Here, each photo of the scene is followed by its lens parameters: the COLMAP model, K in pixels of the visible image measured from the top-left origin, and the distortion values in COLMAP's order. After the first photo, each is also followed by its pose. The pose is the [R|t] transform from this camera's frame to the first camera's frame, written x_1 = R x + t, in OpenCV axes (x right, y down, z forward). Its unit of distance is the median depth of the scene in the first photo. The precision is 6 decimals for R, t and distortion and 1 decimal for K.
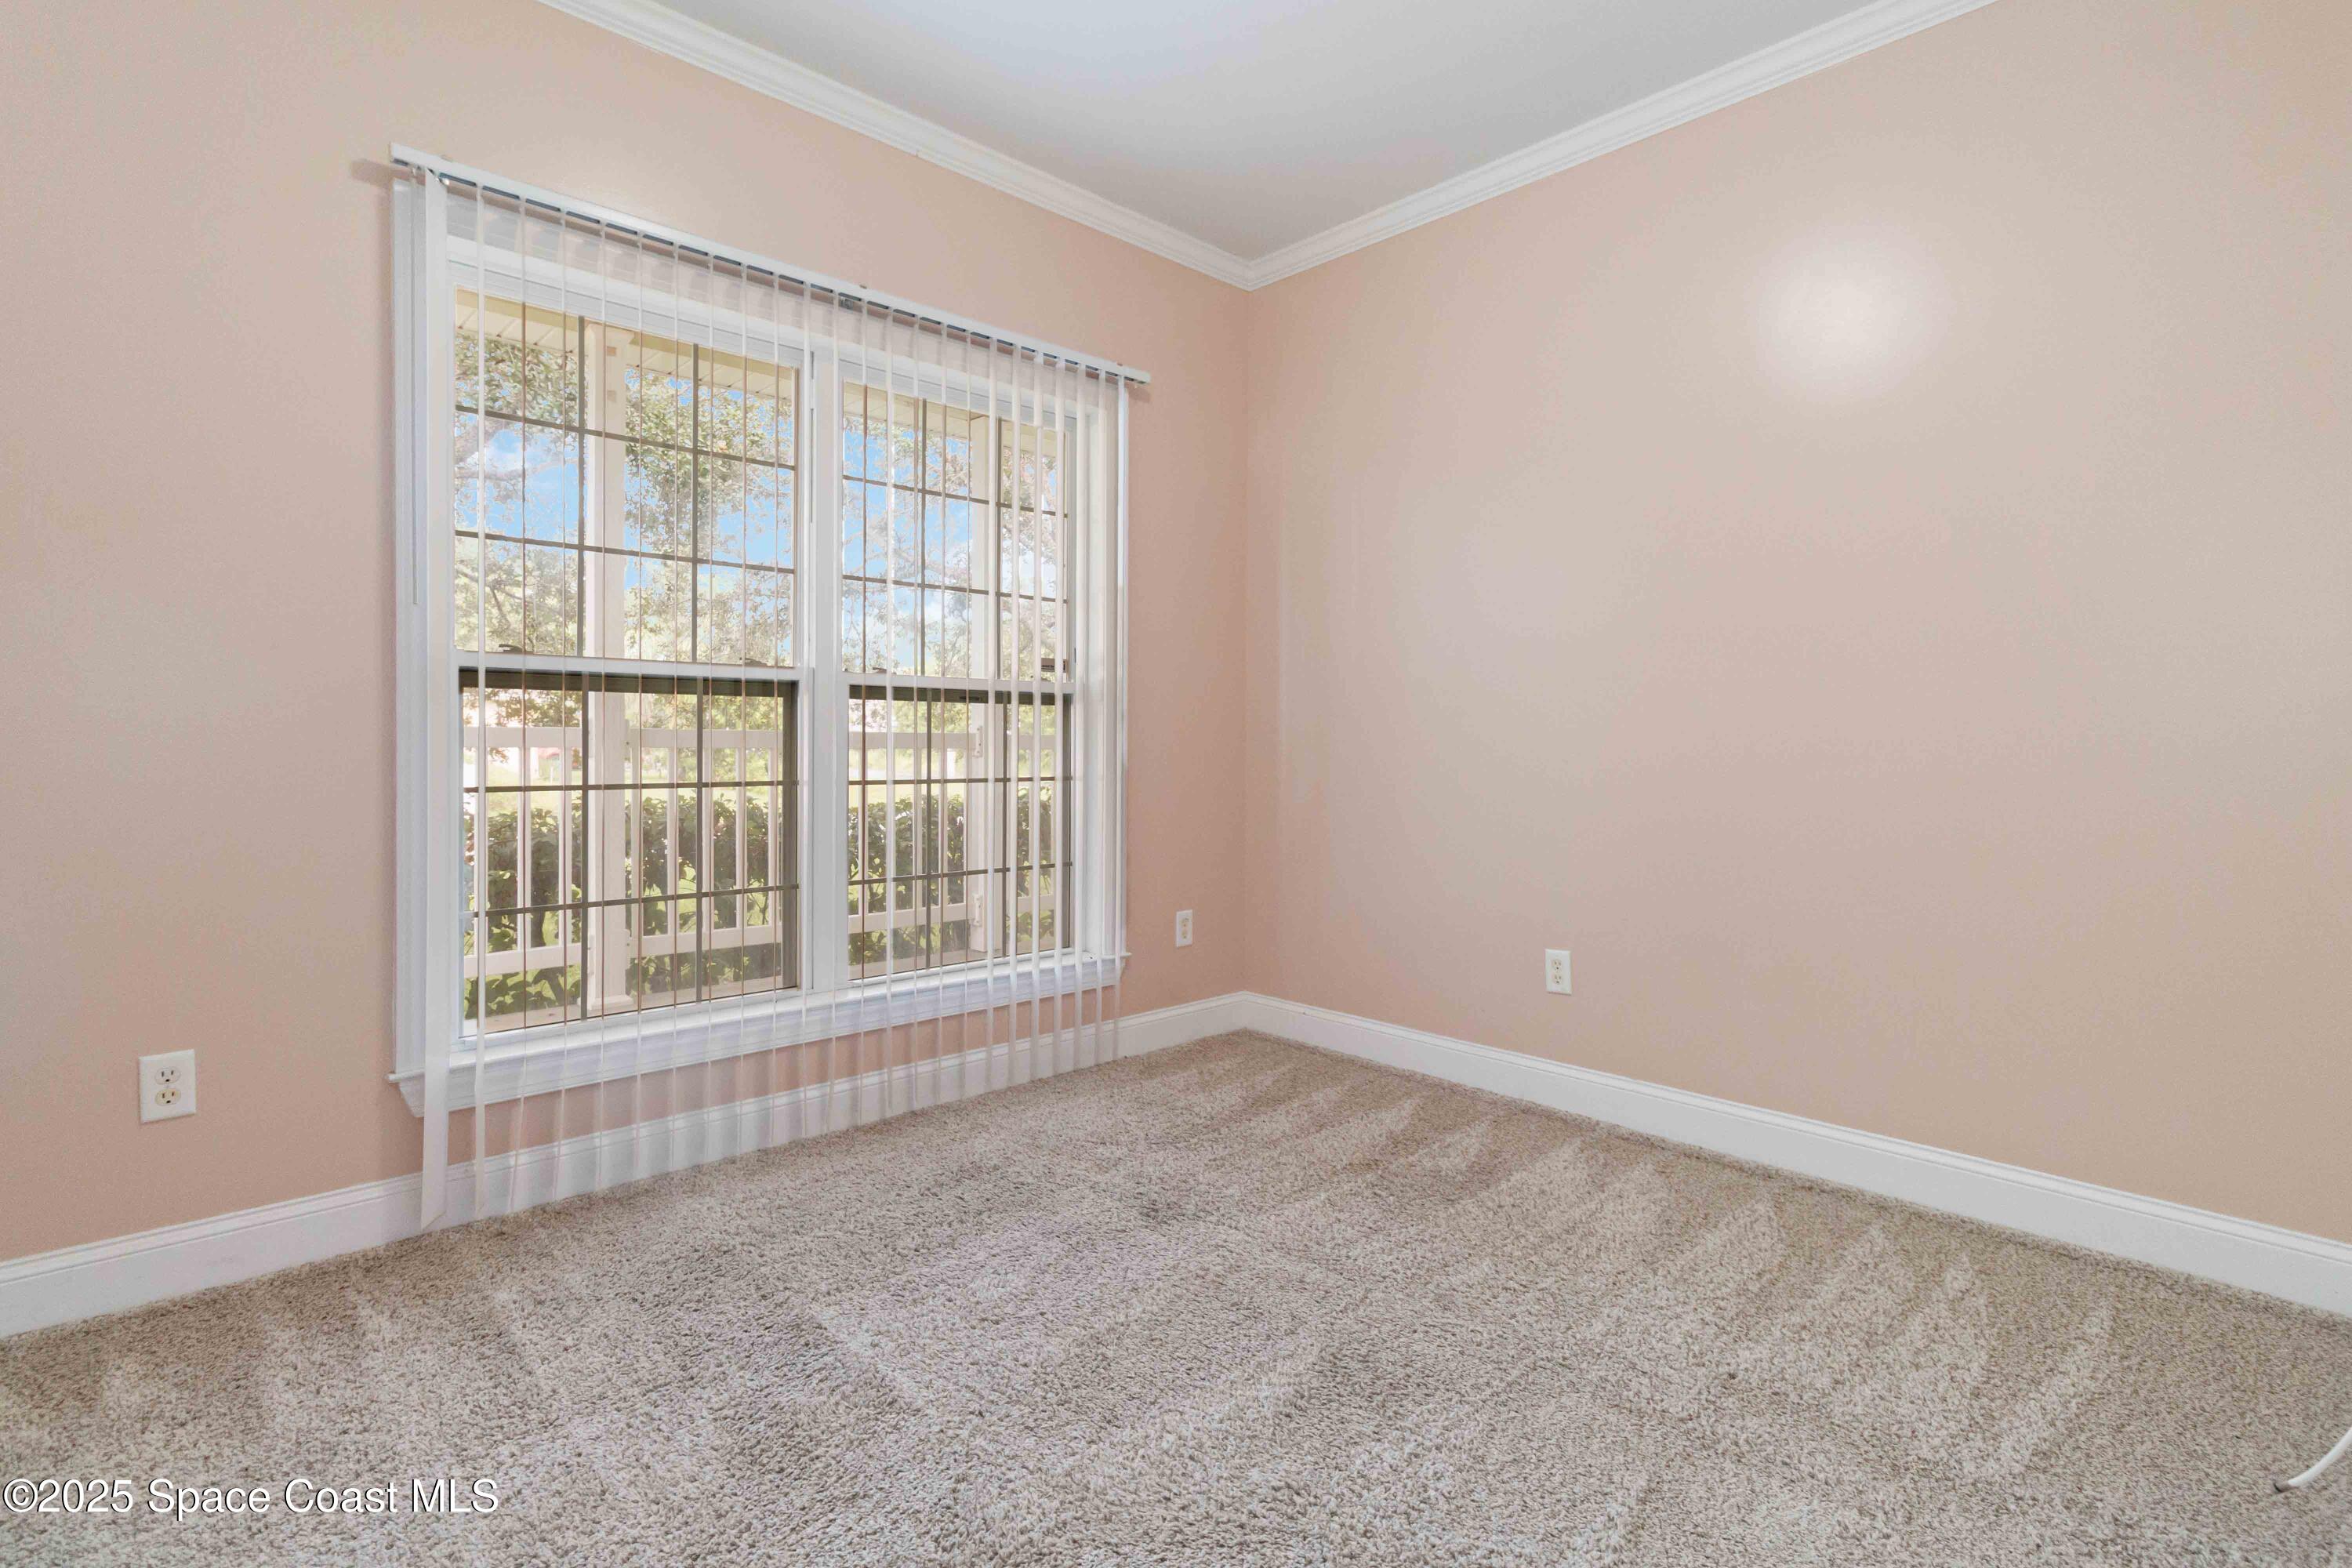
lens RADIAL K [[941.8, 0, 1175.1], [0, 941.8, 725.9], [0, 0, 1]] dist [-0.000679, 0.000007]
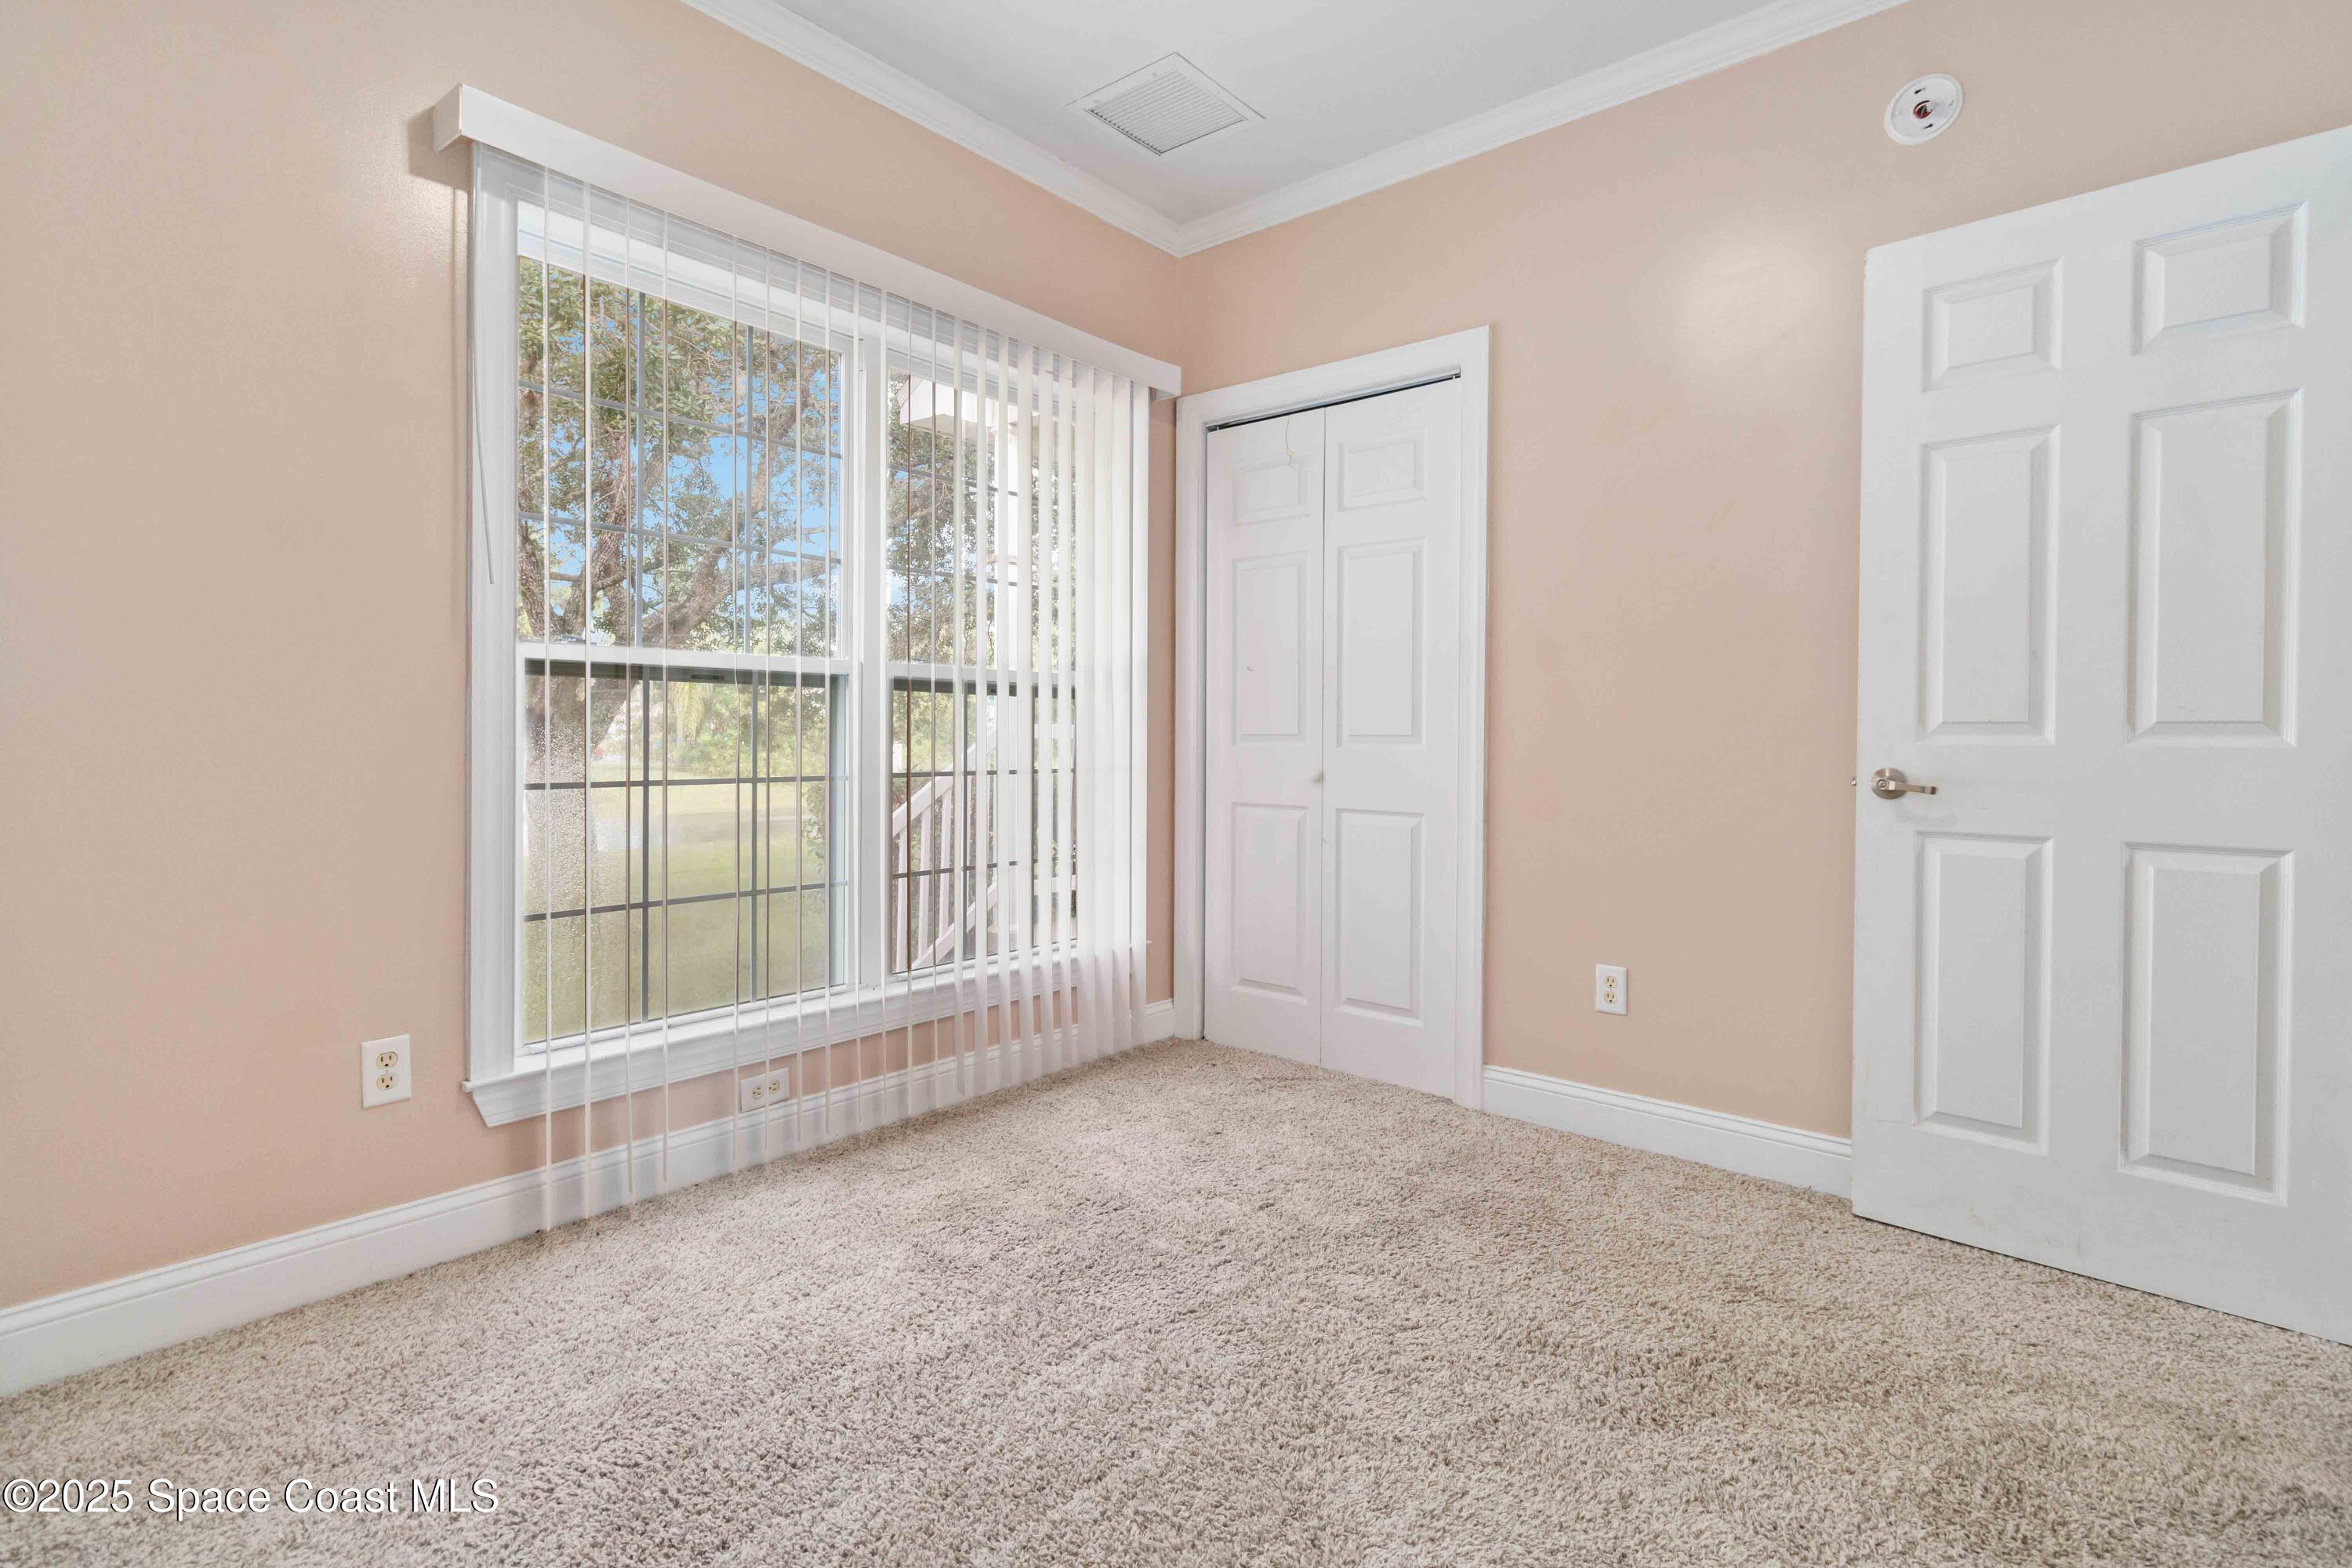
lens RADIAL K [[1106.2, 0, 1181.2], [0, 1106.2, 728.2], [0, 0, 1]] dist [0.002055, 0.000968]
pose [[0.985231, -0.002504, 0.171212, -0.205903], [0.000401, 0.999924, 0.012317, -0.004045], [-0.171230, -0.012066, 0.985157, -0.166101]]
